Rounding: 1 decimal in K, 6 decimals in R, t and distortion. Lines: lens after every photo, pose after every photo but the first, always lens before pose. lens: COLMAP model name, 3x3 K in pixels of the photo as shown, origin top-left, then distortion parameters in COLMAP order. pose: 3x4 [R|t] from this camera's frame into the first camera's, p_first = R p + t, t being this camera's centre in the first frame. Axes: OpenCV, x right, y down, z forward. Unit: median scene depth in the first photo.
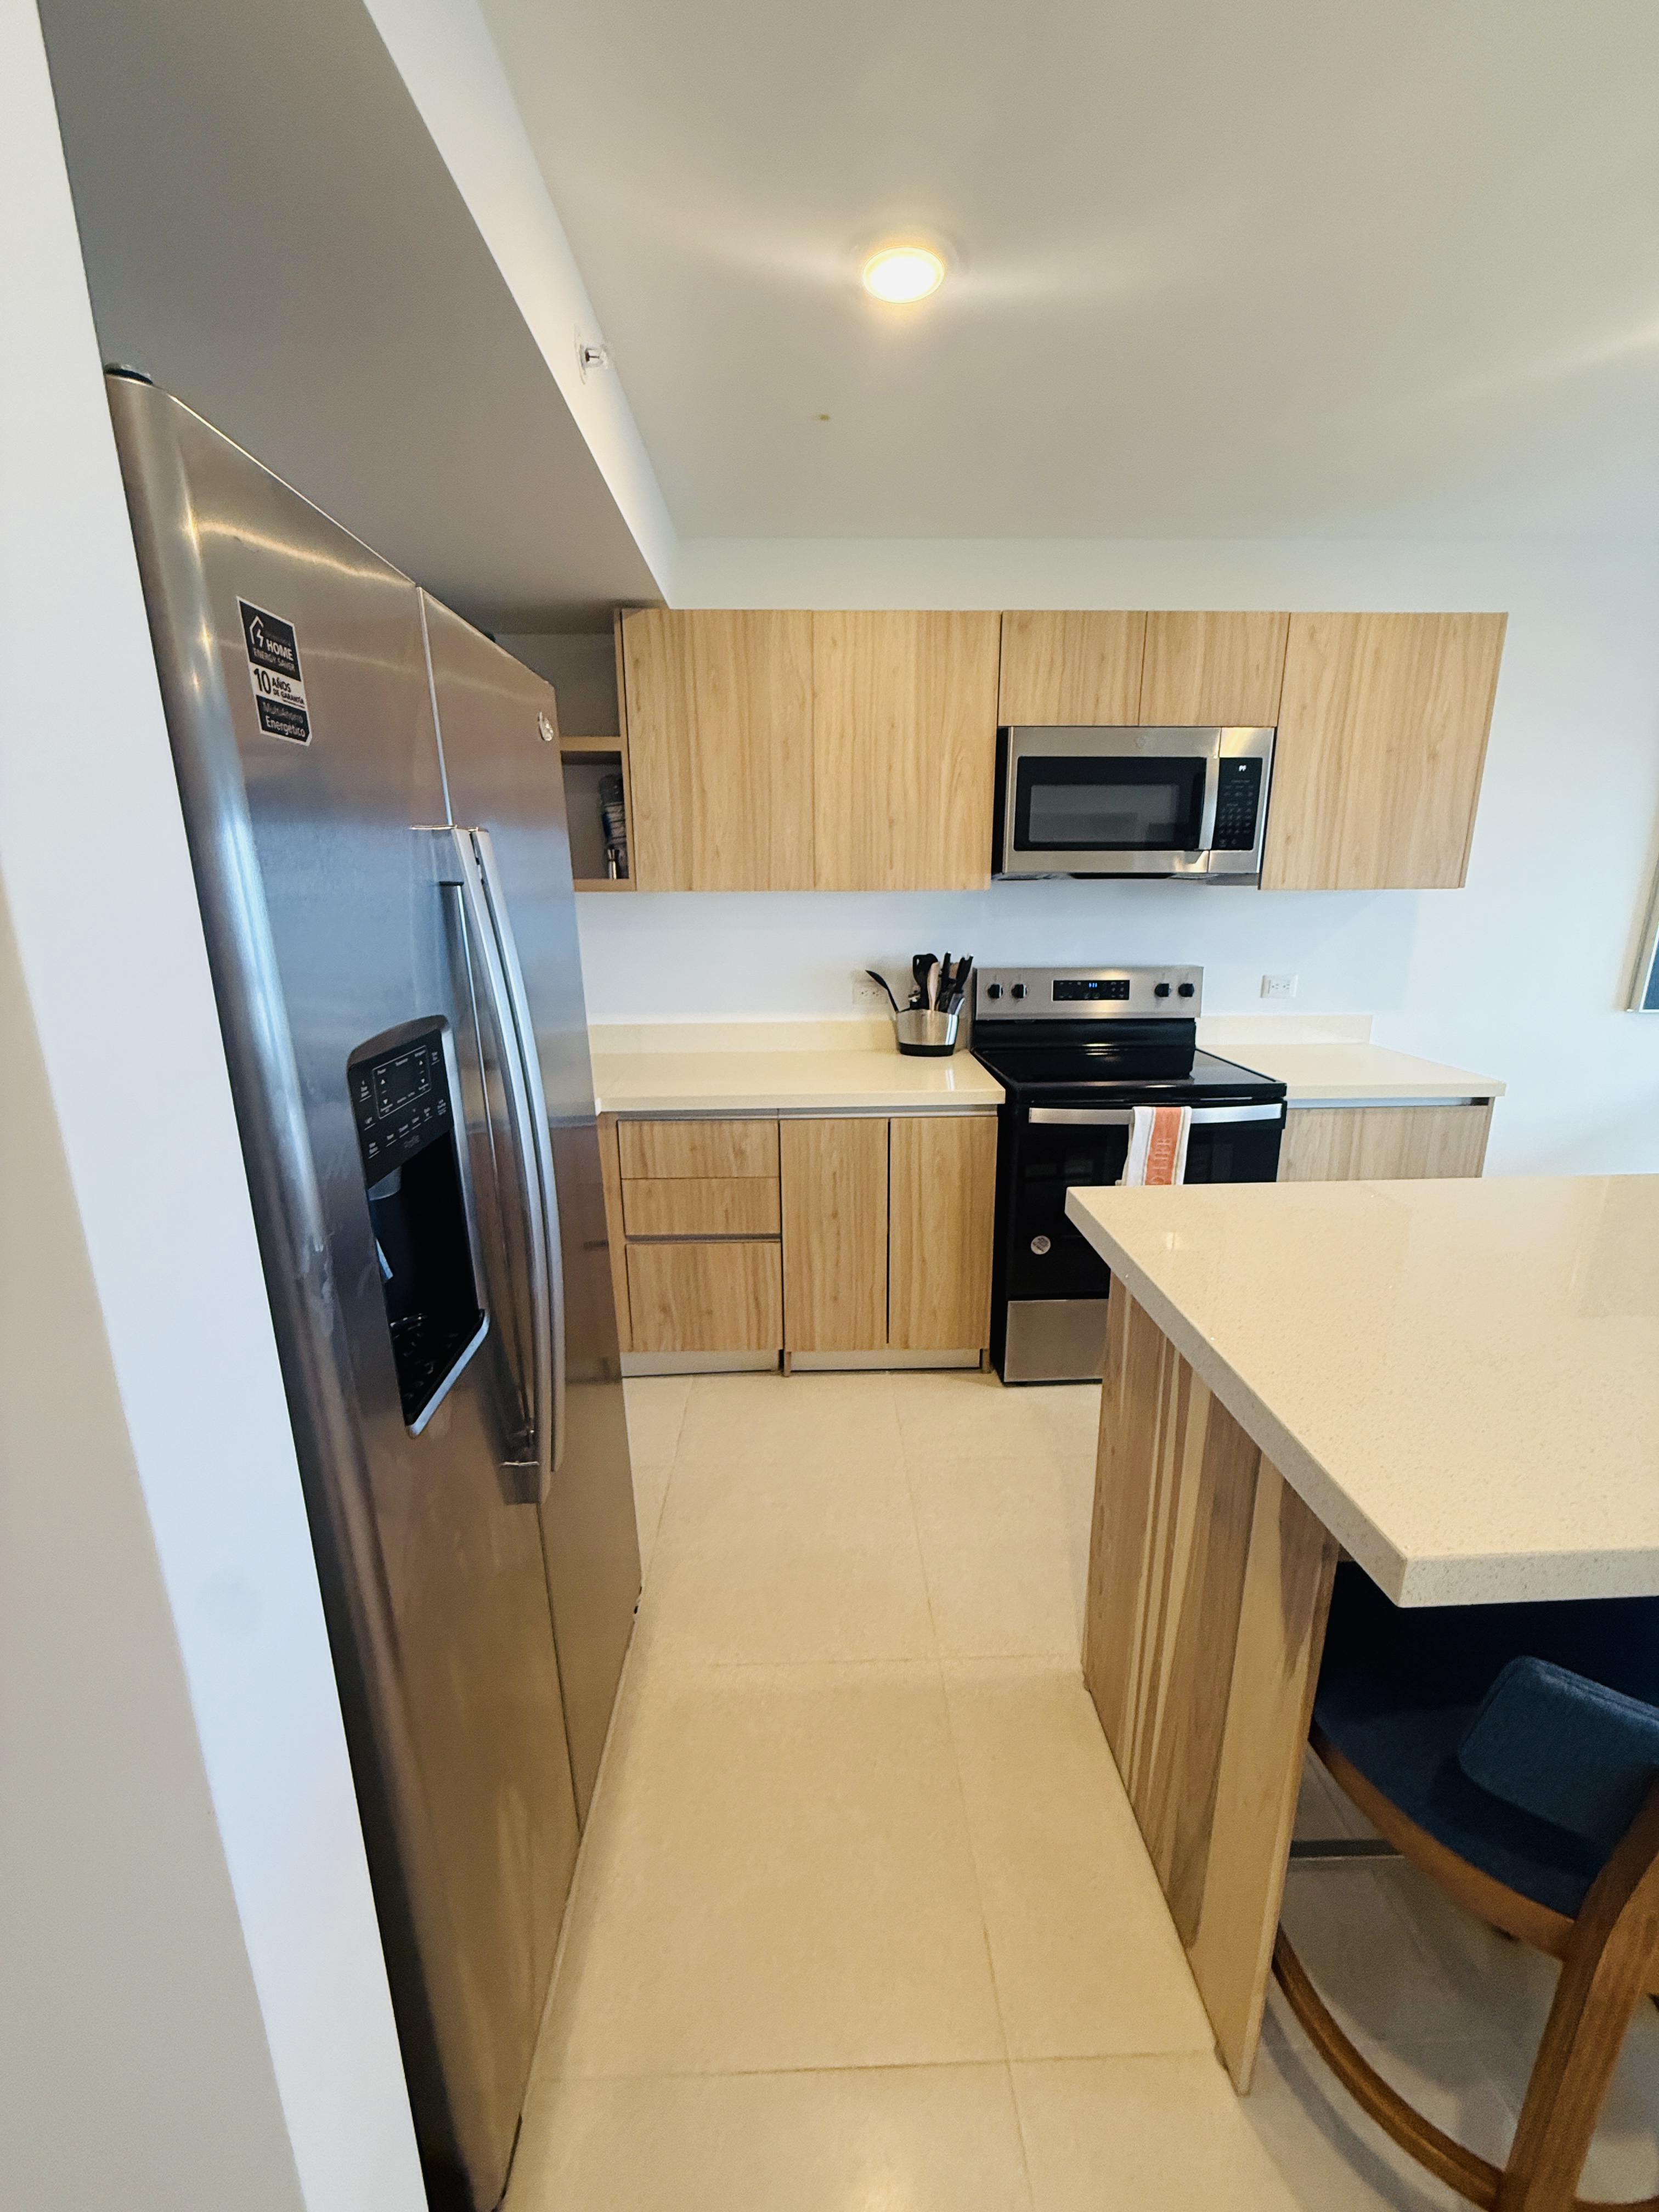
lens RADIAL K [[883.5, 0, 827.7], [0, 883.5, 1099.1], [0, 0, 1]] dist [-0.002655, 0.000129]
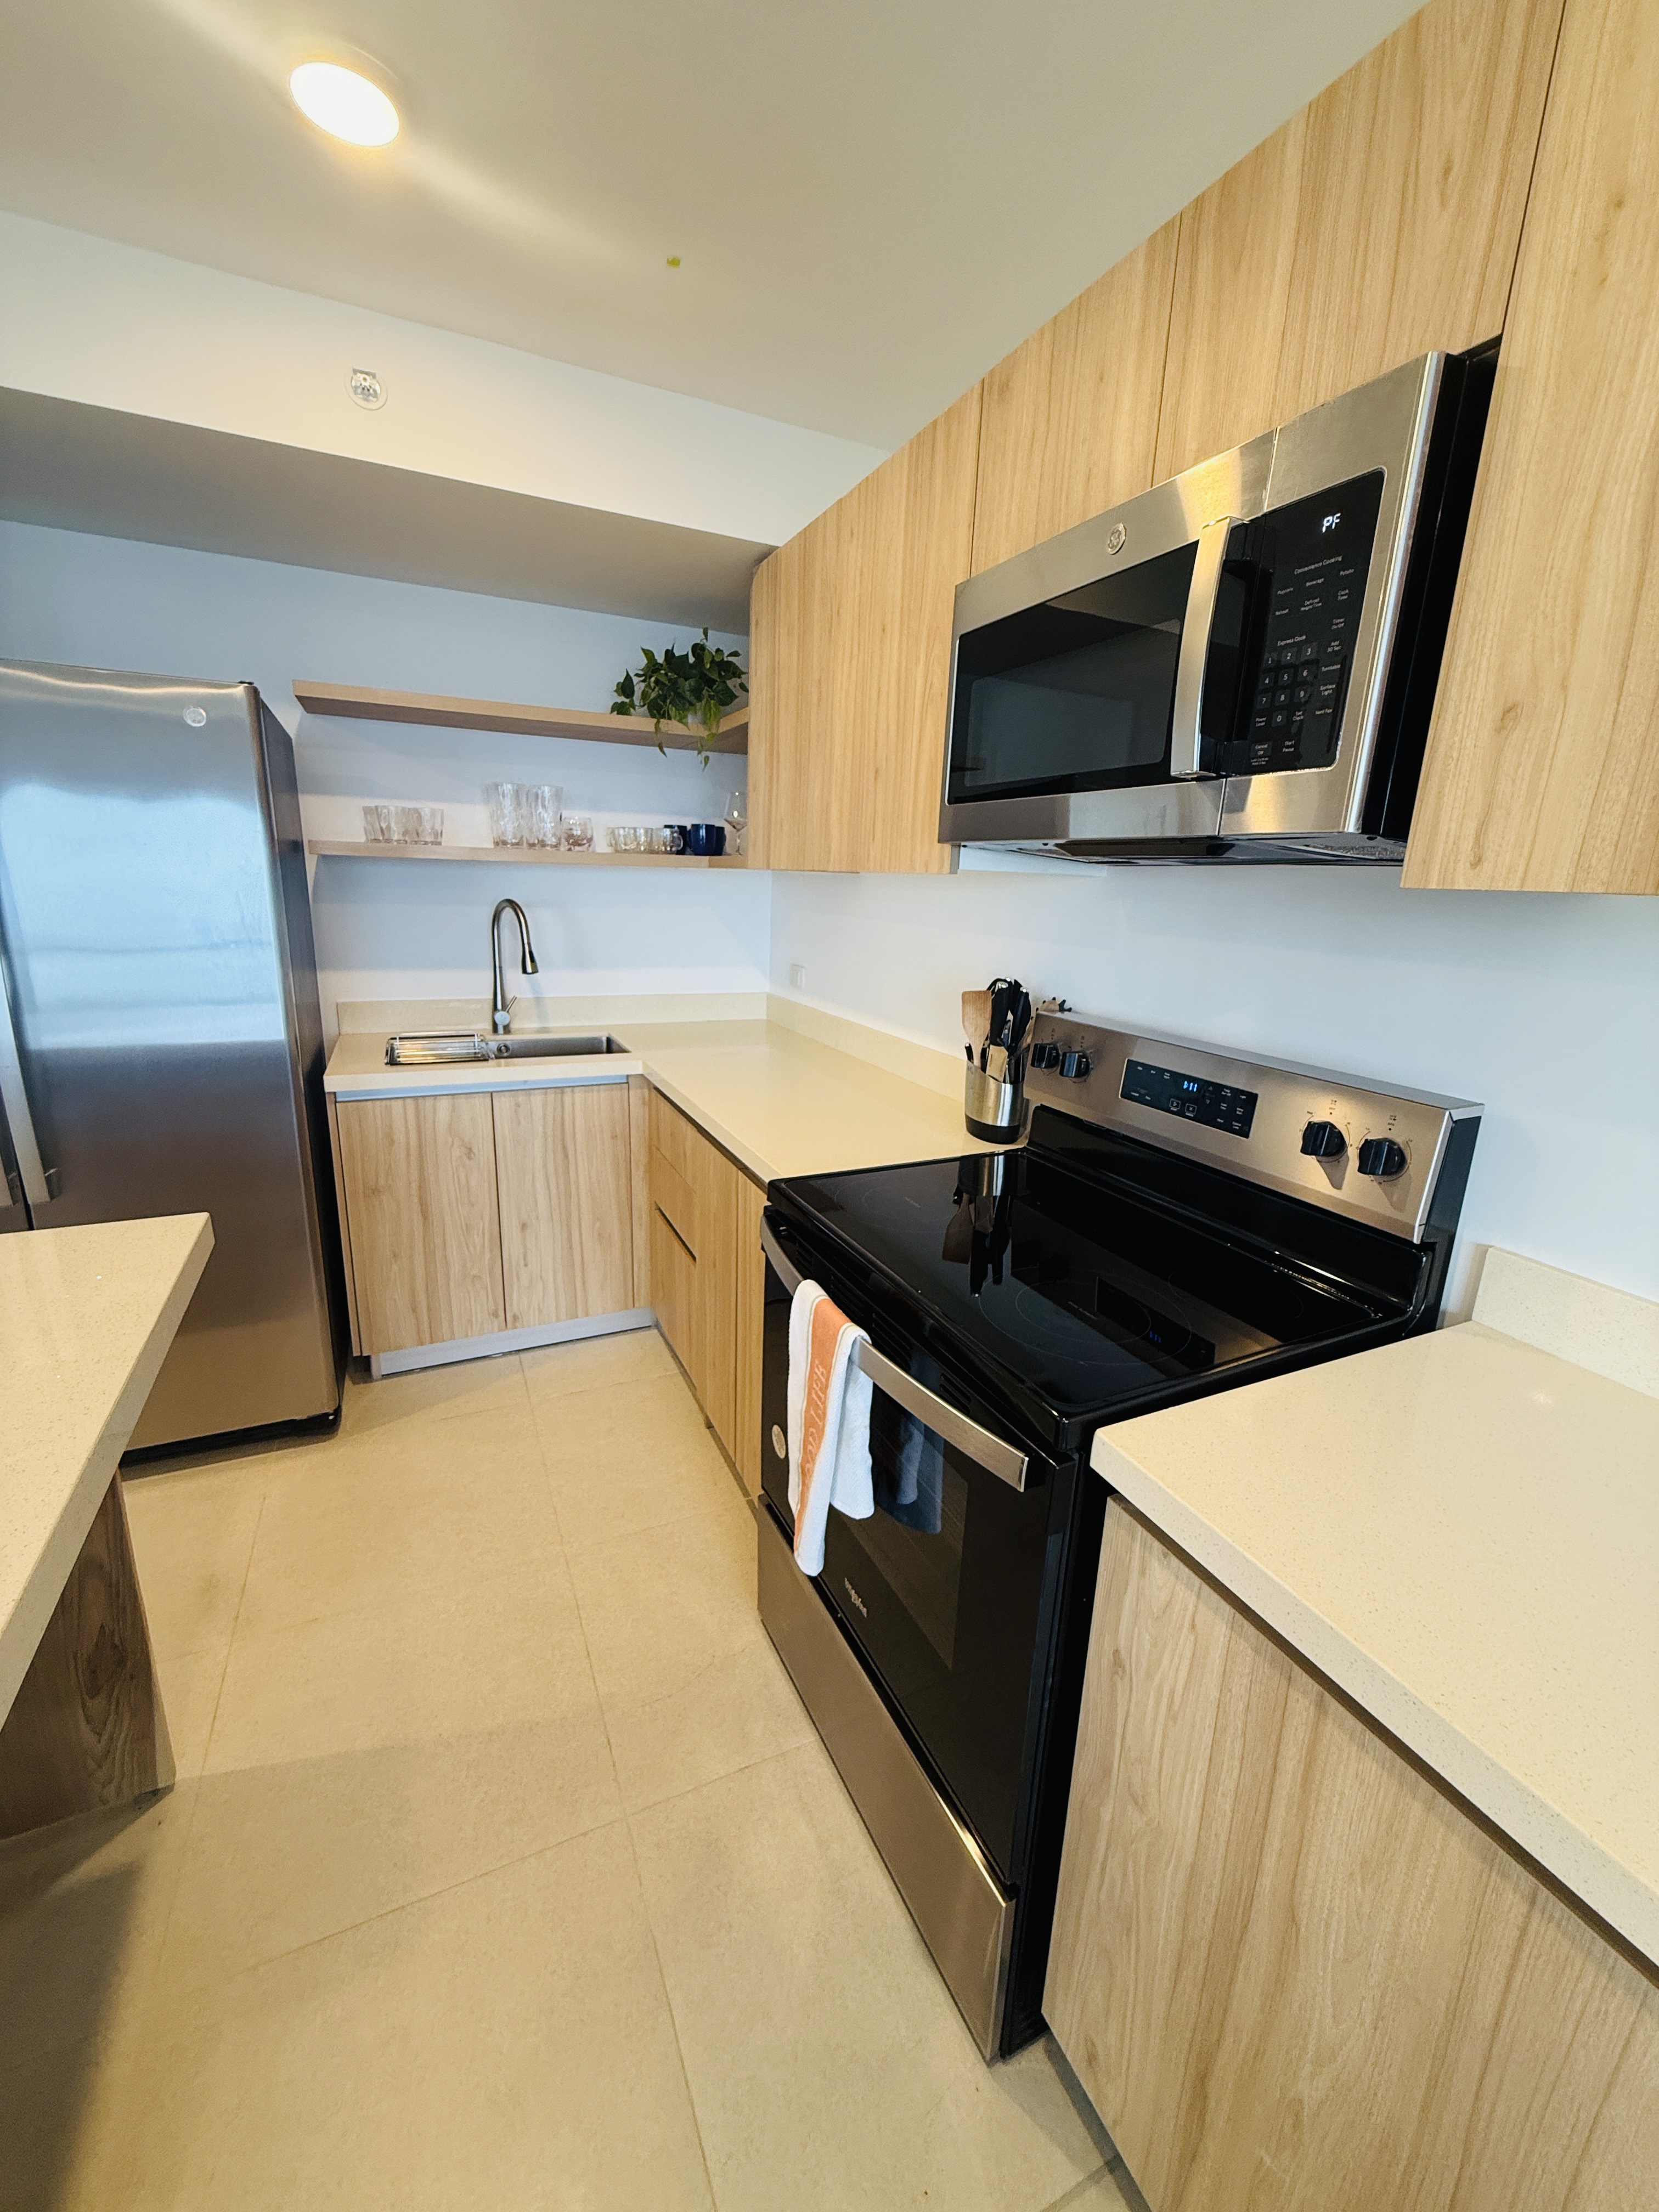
lens RADIAL K [[883.1, 0, 829.8], [0, 883.1, 1099.0], [0, 0, 1]] dist [-0.000994, 0.000518]
pose [[0.399324, 0.242725, -0.884096, 0.739880], [-0.258167, 0.955065, 0.145602, -0.162749], [0.879710, 0.170102, 0.444044, 0.713826]]
